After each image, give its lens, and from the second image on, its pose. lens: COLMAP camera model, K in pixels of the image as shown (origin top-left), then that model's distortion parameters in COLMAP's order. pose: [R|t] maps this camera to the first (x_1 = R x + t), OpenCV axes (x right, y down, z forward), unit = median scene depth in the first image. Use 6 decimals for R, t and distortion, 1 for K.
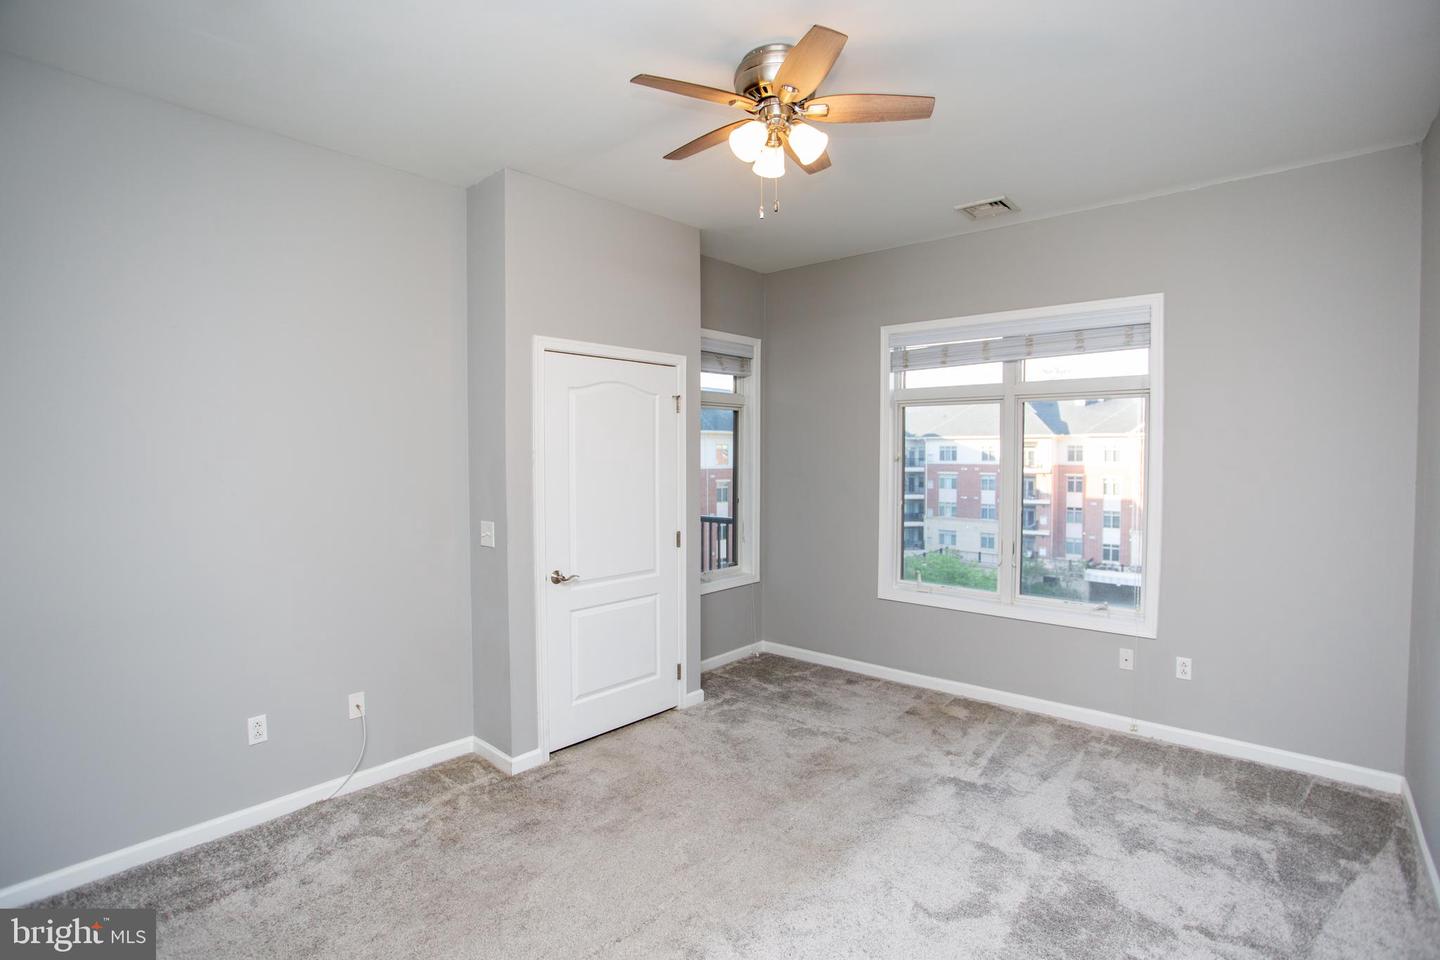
lens RADIAL K [[704.9, 0, 715.1], [0, 704.9, 474.1], [0, 0, 1]] dist [-0.081053, 0.033526]
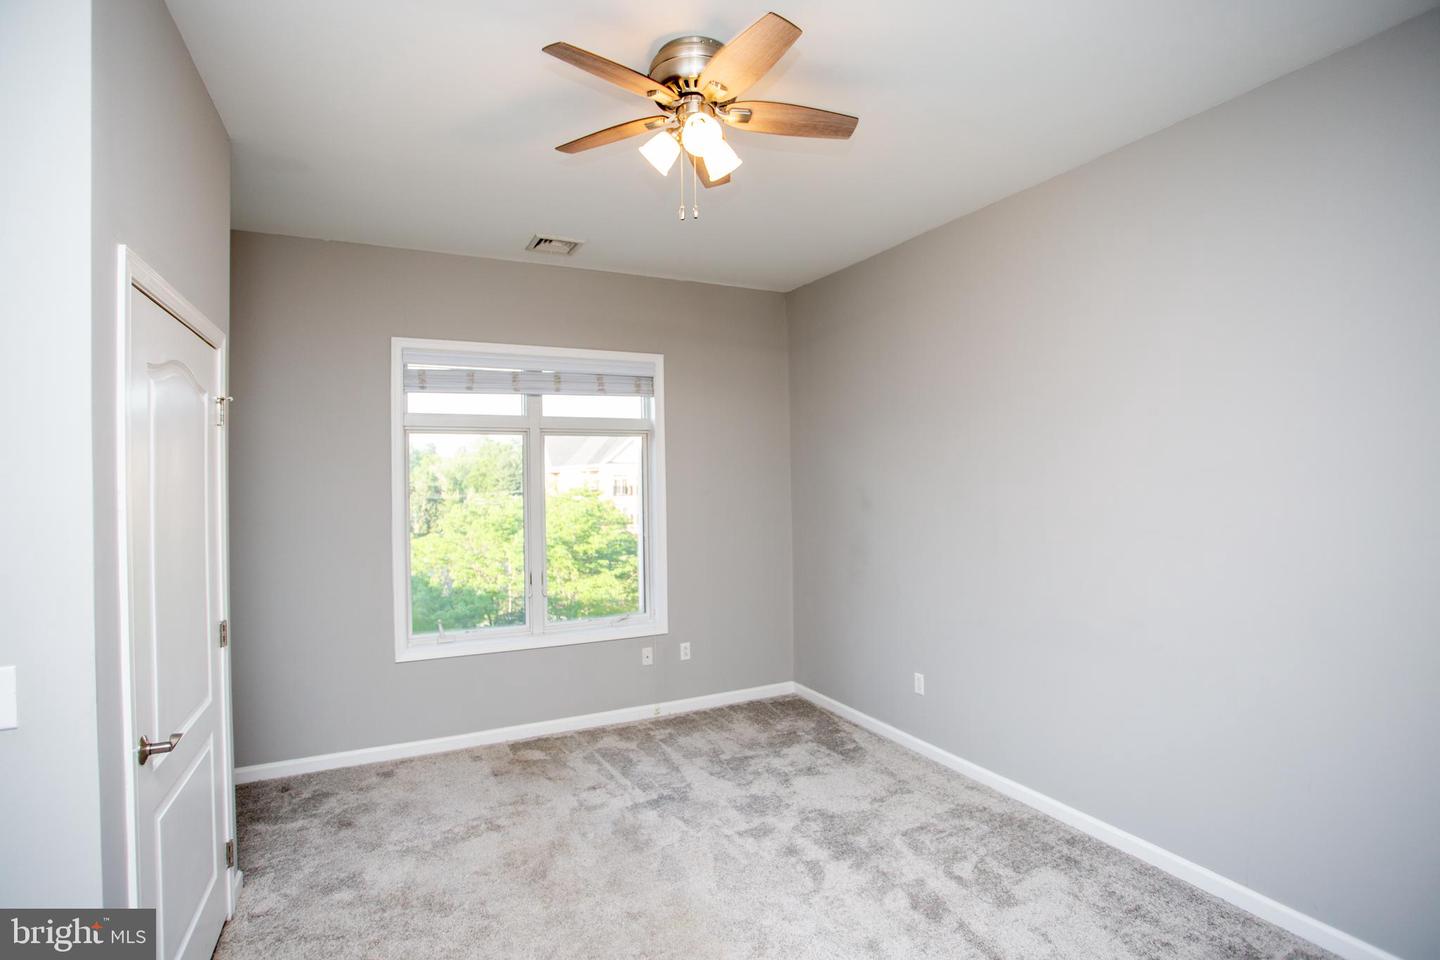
lens RADIAL K [[704.9, 0, 715.1], [0, 704.9, 474.1], [0, 0, 1]] dist [-0.081053, 0.033526]
pose [[0.369239, 0.000433, 0.929334, -0.492234], [0.040912, 0.999023, -0.016721, -0.020944], [-0.928434, 0.044195, 0.368860, 0.431263]]
